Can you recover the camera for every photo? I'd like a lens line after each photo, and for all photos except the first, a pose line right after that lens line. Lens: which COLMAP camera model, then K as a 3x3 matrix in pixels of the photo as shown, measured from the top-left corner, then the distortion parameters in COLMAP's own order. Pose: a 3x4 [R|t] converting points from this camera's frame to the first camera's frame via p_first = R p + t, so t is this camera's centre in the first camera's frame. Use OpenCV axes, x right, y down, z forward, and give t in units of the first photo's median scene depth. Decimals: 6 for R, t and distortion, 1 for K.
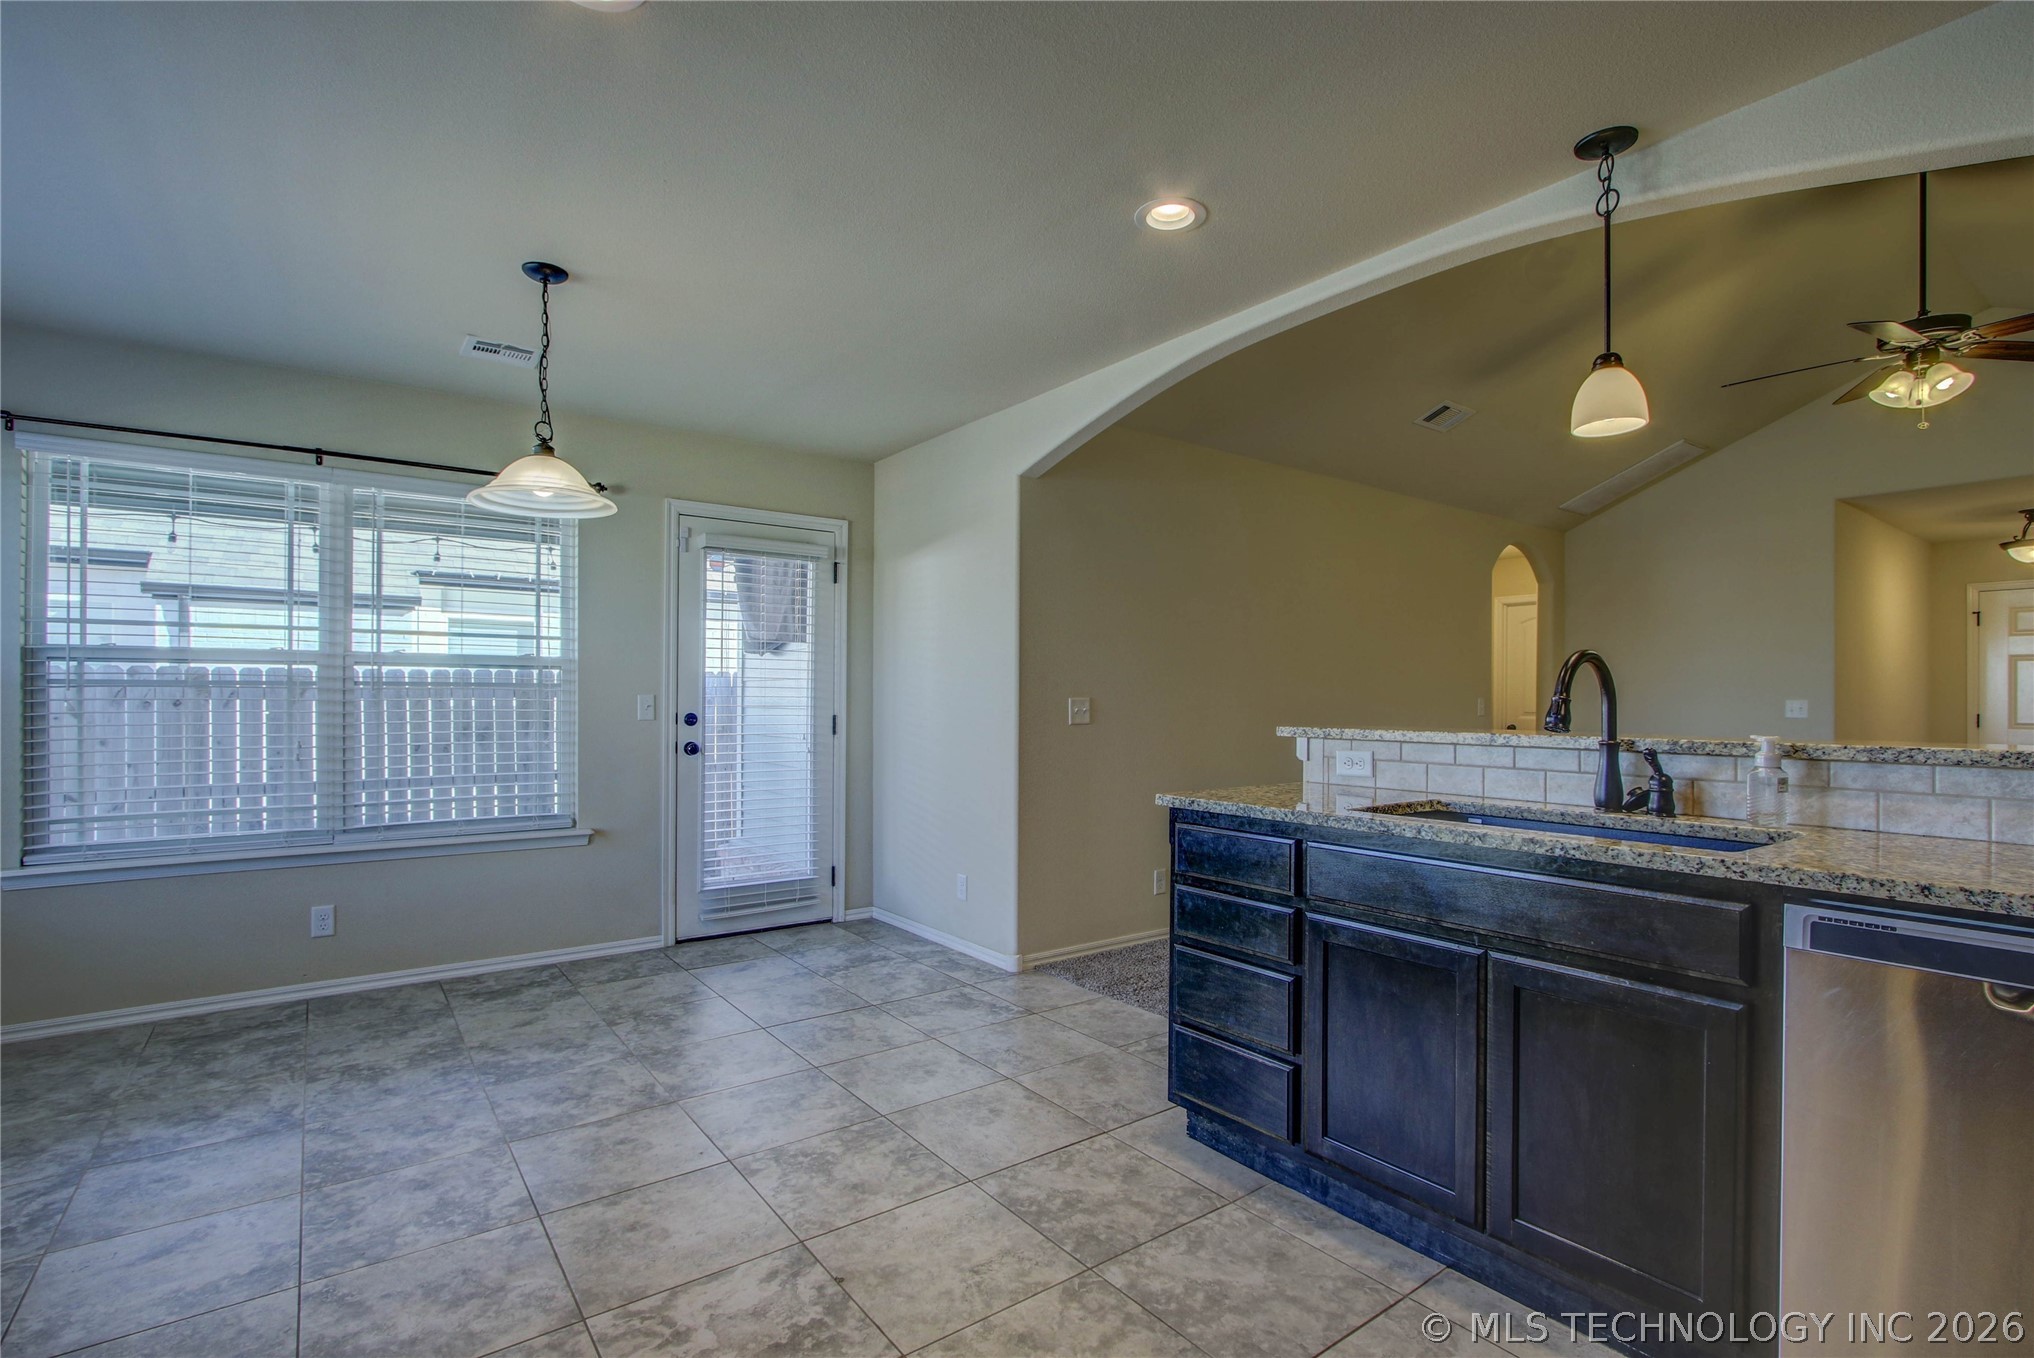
lens RADIAL K [[952.5, 0, 1019.8], [0, 952.5, 699.5], [0, 0, 1]] dist [-0.021315, 0.004378]
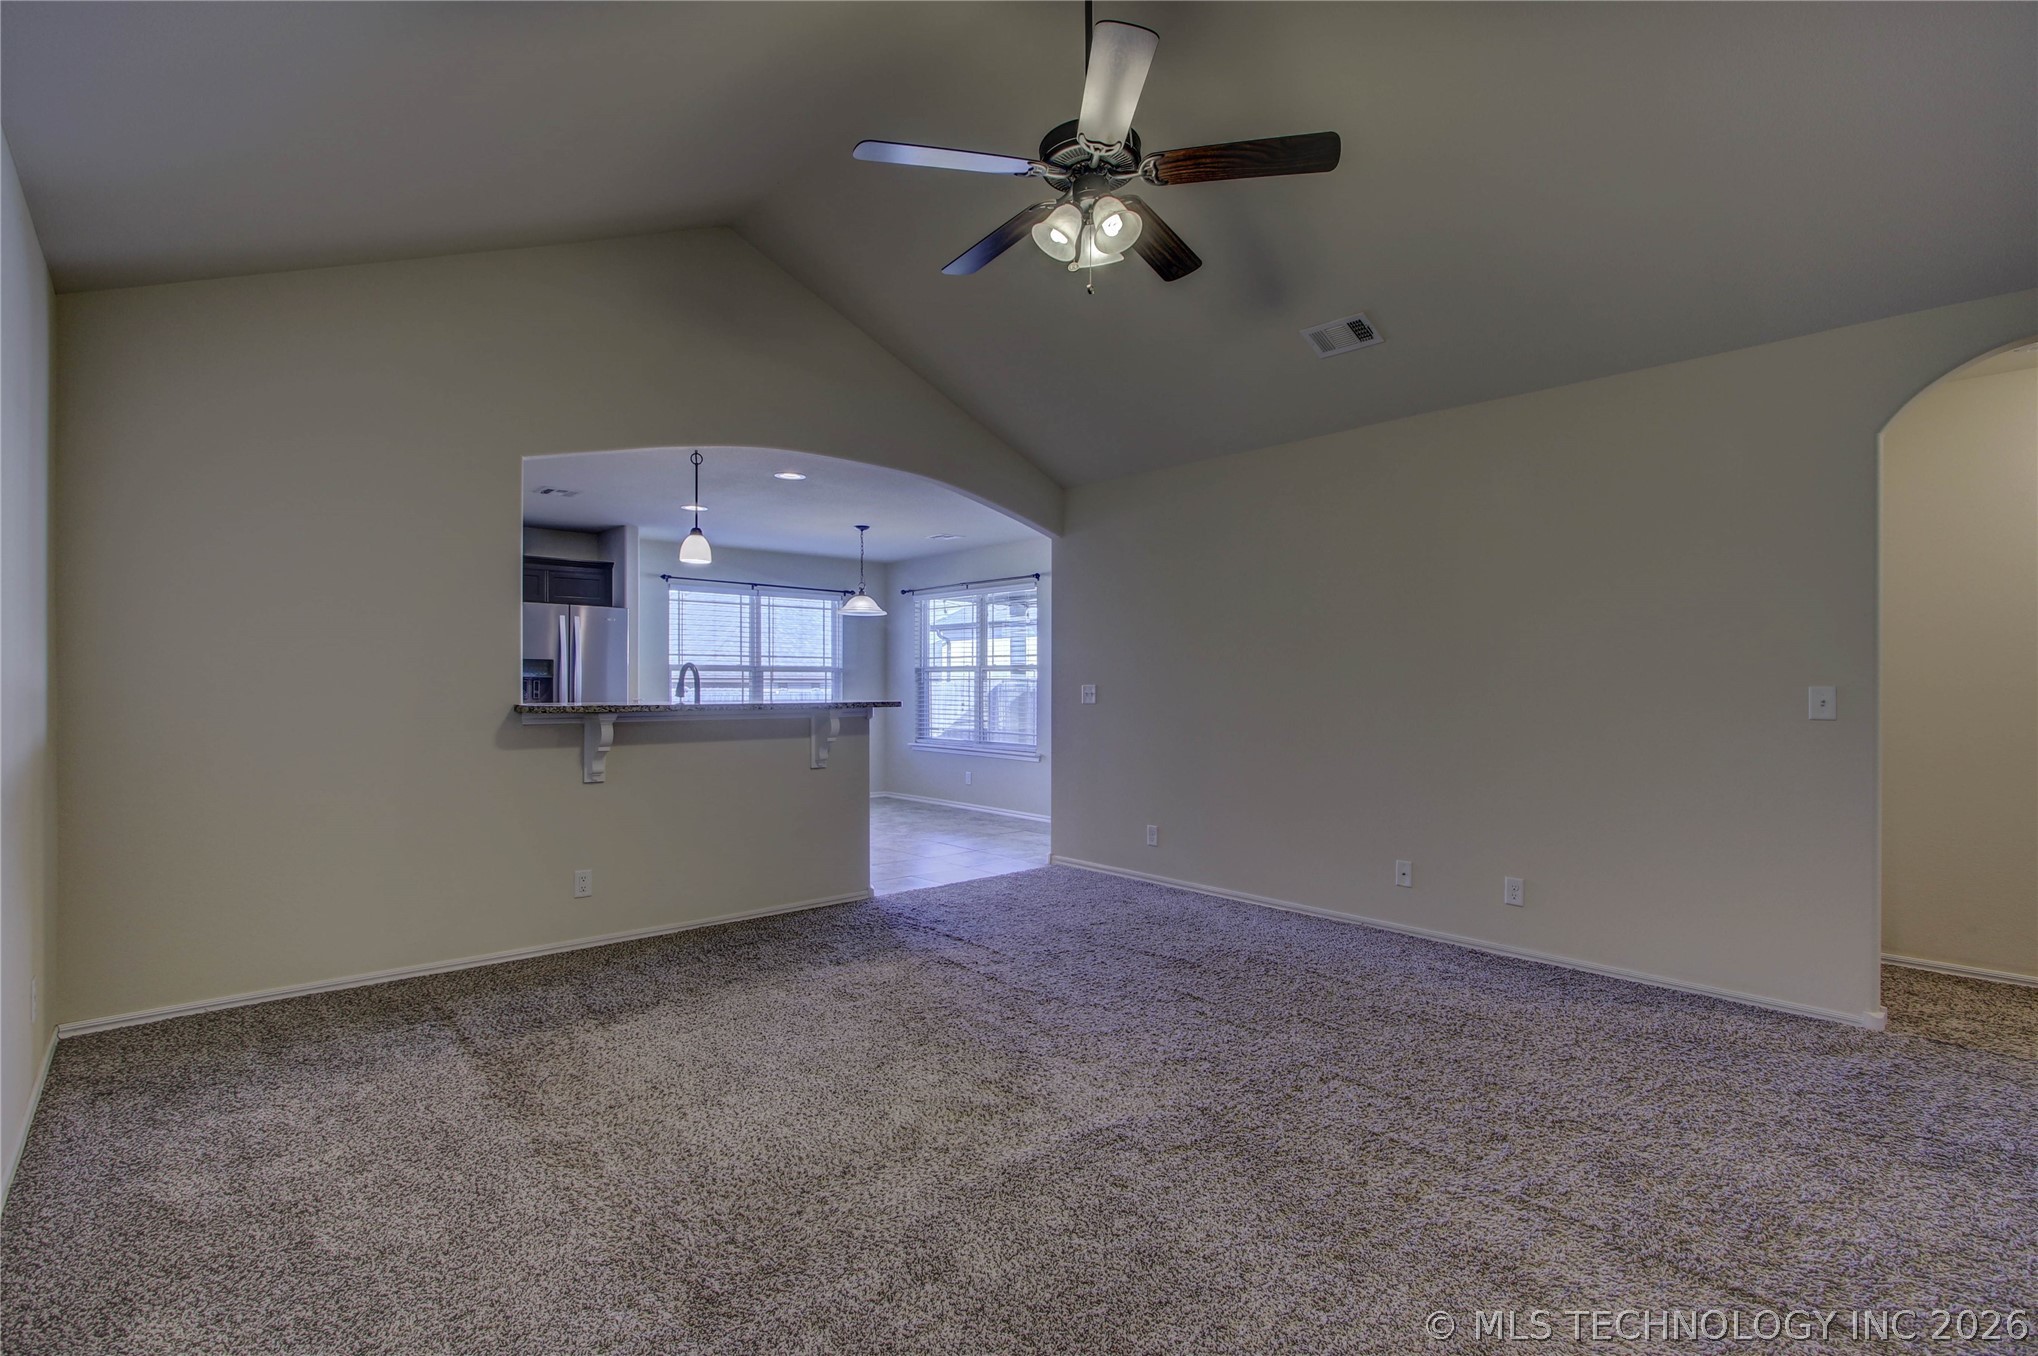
lens RADIAL K [[954.4, 0, 1026.6], [0, 954.4, 695.0], [0, 0, 1]] dist [-0.021315, 0.004378]
pose [[0.088684, 0.008008, -0.996028, 2.025935], [-0.002996, 0.999965, 0.007773, 0.004144], [0.996055, 0.002295, 0.088705, 1.091263]]
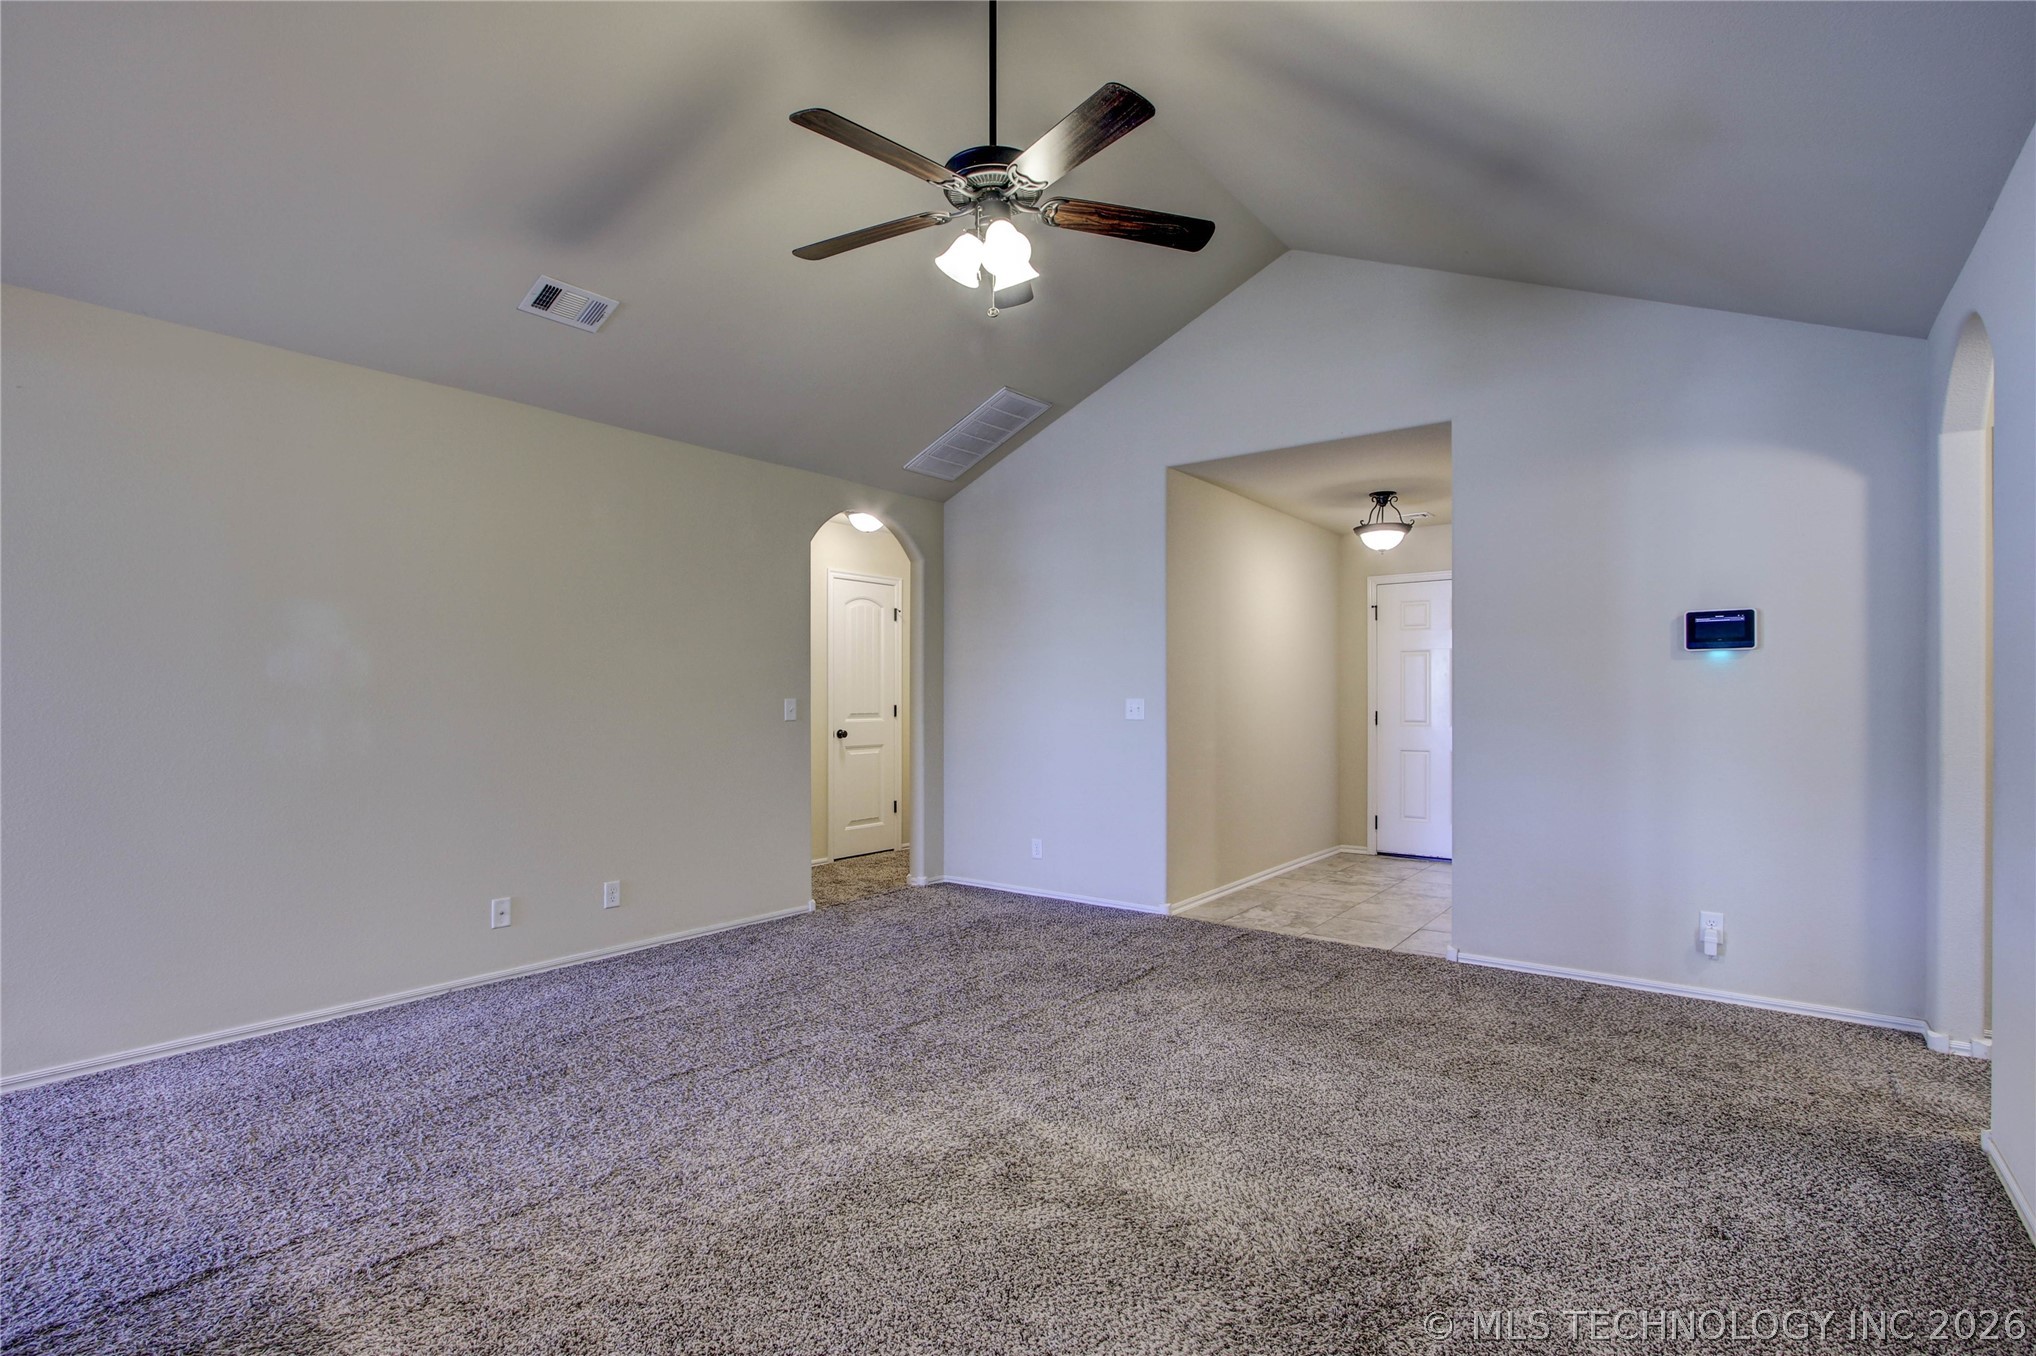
lens RADIAL K [[953.5, 0, 1002.0], [0, 953.5, 702.6], [0, 0, 1]] dist [-0.021315, 0.004378]
pose [[0.964442, -0.006517, 0.264215, 0.953277], [0.004983, 0.999967, 0.006477, -0.004395], [-0.264249, -0.004930, 0.964442, 0.375107]]
